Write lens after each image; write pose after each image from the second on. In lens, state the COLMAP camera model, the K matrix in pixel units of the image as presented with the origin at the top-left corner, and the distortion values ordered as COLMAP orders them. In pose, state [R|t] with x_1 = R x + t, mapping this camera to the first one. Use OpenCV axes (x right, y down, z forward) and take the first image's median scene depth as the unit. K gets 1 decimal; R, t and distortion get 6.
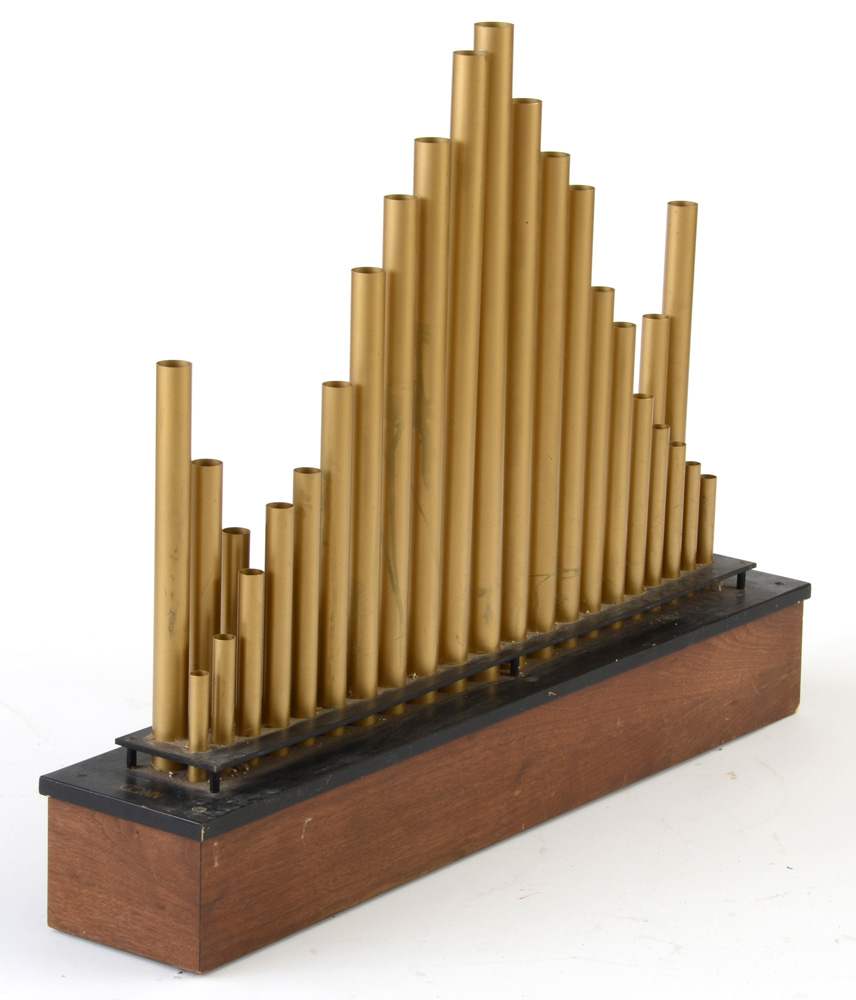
lens RADIAL K [[3928.2, 0, 428.0], [0, 3928.2, 500.0], [0, 0, 1]] dist [0.728558, 0.044009]
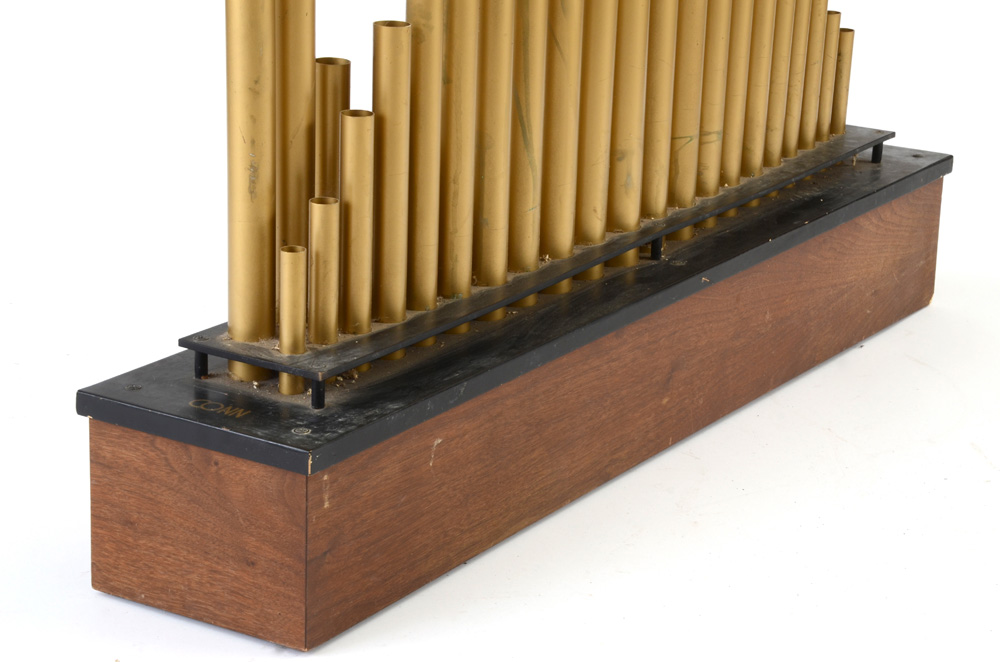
lens RADIAL K [[2568.4, 0, 500.0], [0, 2568.4, 331.0], [0, 0, 1]] dist [0.457011, 4.227708]
pose [[0.997171, -0.019925, 0.072479, -0.052833], [0.016618, 0.998806, 0.045947, 0.036550], [-0.073308, -0.044612, 0.996311, 0.497668]]
